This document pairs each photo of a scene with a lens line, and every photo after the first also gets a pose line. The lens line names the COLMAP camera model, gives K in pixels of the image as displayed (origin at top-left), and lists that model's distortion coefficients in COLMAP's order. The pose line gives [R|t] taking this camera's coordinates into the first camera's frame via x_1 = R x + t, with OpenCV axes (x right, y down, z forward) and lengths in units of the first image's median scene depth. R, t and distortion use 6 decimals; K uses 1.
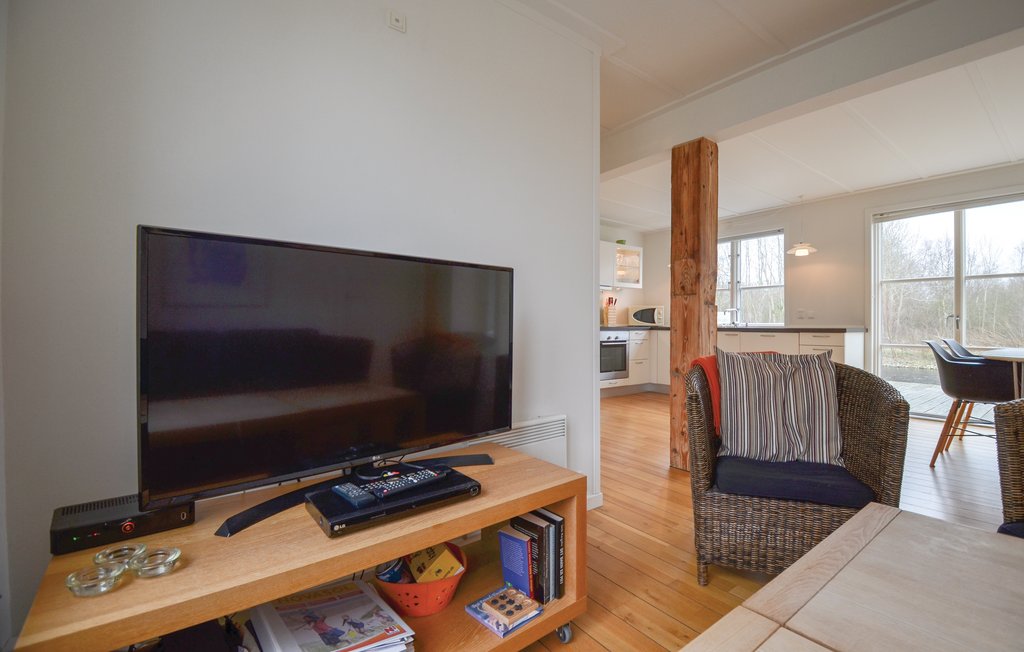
lens RADIAL K [[457.1, 0, 525.5], [0, 457.1, 326.3], [0, 0, 1]] dist [0.018386, -0.024273]
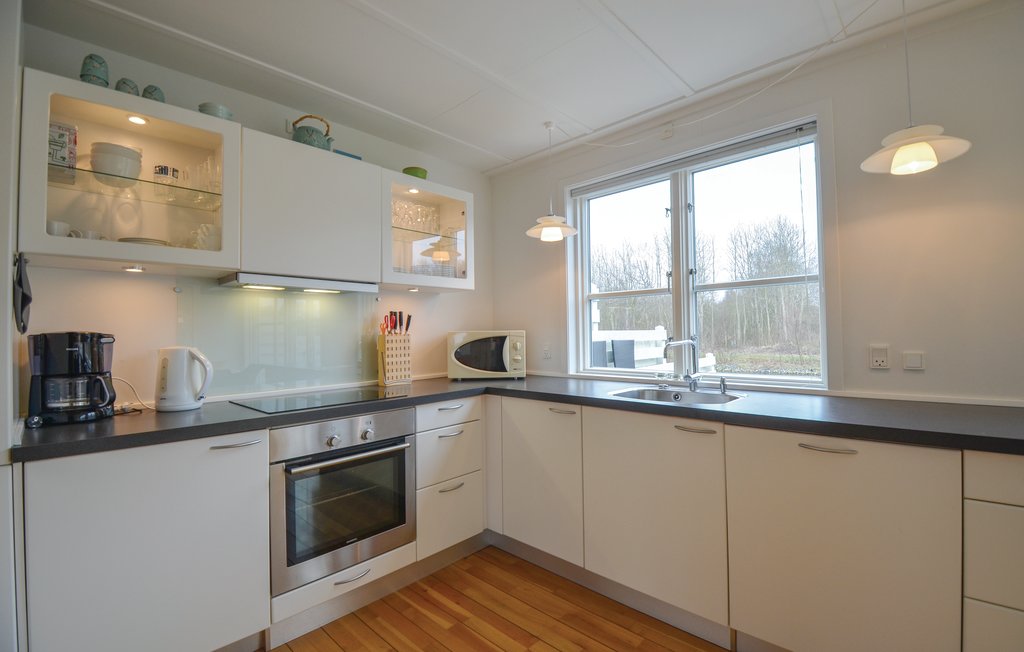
lens RADIAL K [[449.1, 0, 523.8], [0, 449.1, 323.7], [0, 0, 1]] dist [0.016315, -0.023281]
pose [[0.986620, -0.016489, 0.162199, 0.492096], [0.020676, 0.999494, -0.024163, -0.085915], [-0.161719, 0.027193, 0.986462, 1.237217]]
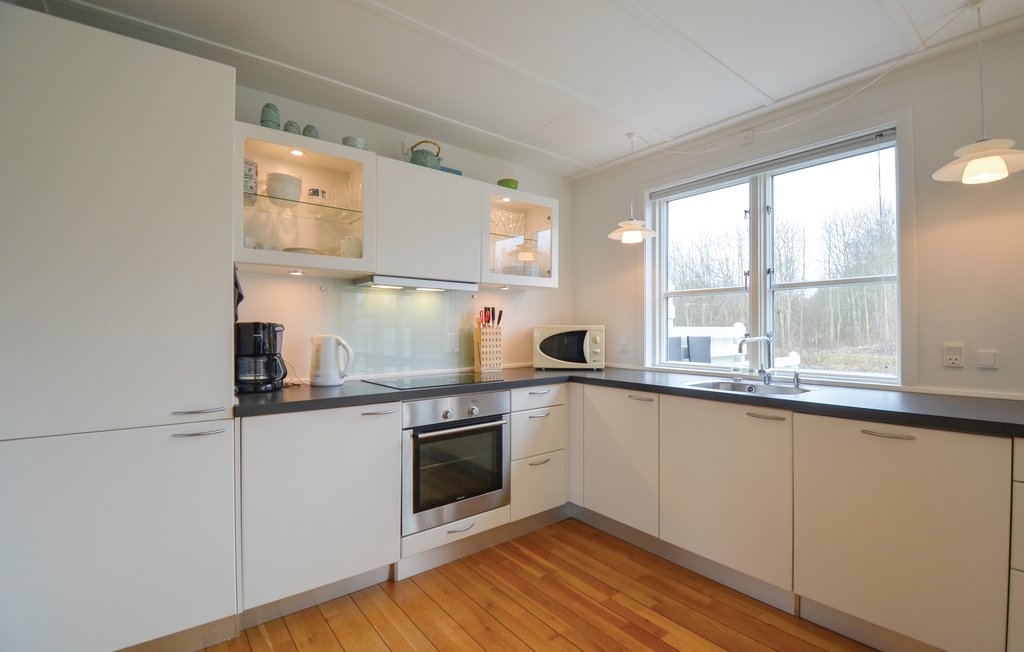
lens RADIAL K [[457.1, 0, 525.5], [0, 457.1, 326.3], [0, 0, 1]] dist [0.018386, -0.024273]
pose [[0.999812, -0.005795, 0.018482, 0.450950], [0.005942, 0.999951, -0.007892, -0.085278], [-0.018436, 0.008001, 0.999798, 1.136552]]
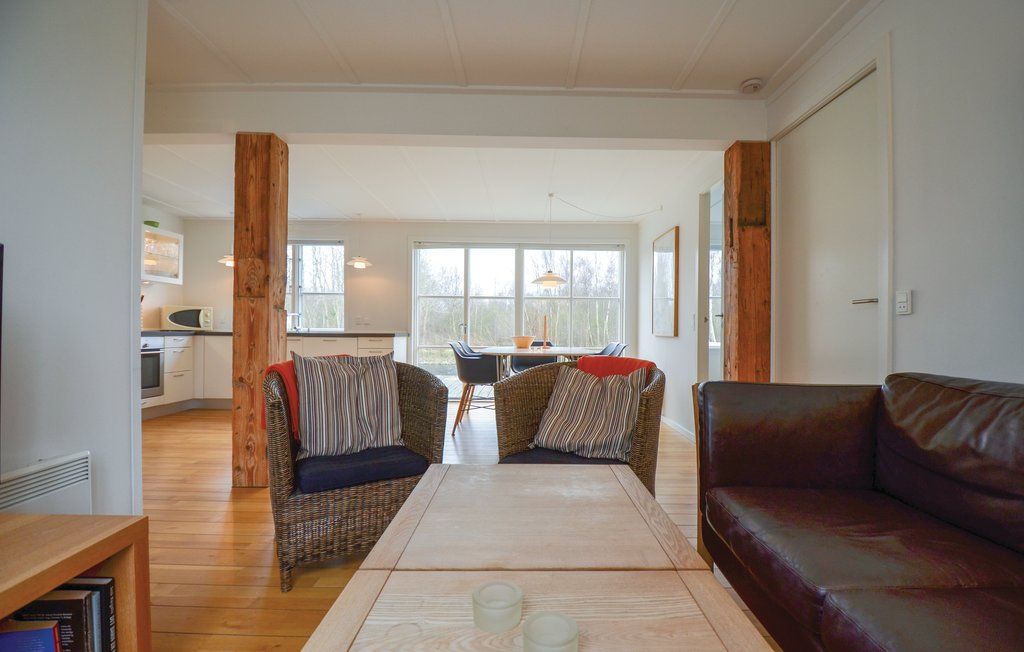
lens RADIAL K [[453.5, 0, 553.8], [0, 453.5, 332.6], [0, 0, 1]] dist [-0.030294, -0.000474]
pose [[0.570545, 0.001165, 0.821266, -0.042293], [-0.003308, 0.999994, 0.000880, 0.000104], [-0.821260, -0.003218, 0.570546, -0.013509]]
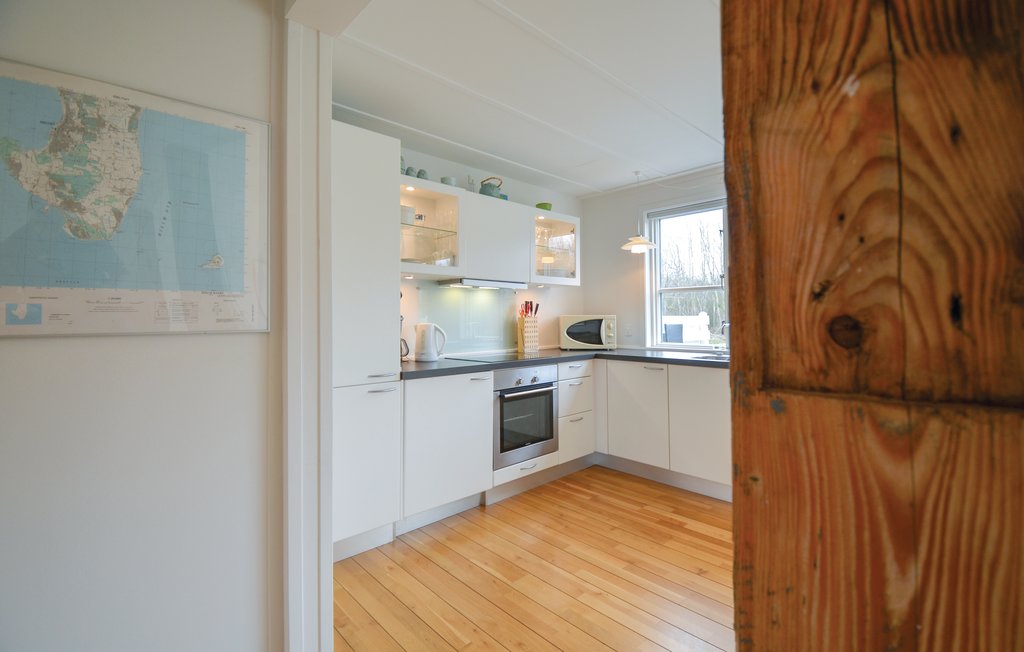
lens RADIAL K [[457.2, 0, 527.1], [0, 457.2, 297.7], [0, 0, 1]] dist [0.021744, -0.024044]
pose [[0.993266, -0.005104, 0.115745, 0.246121], [0.010481, 0.998891, -0.045893, -0.086898], [-0.115383, 0.046797, 0.992218, 0.879967]]
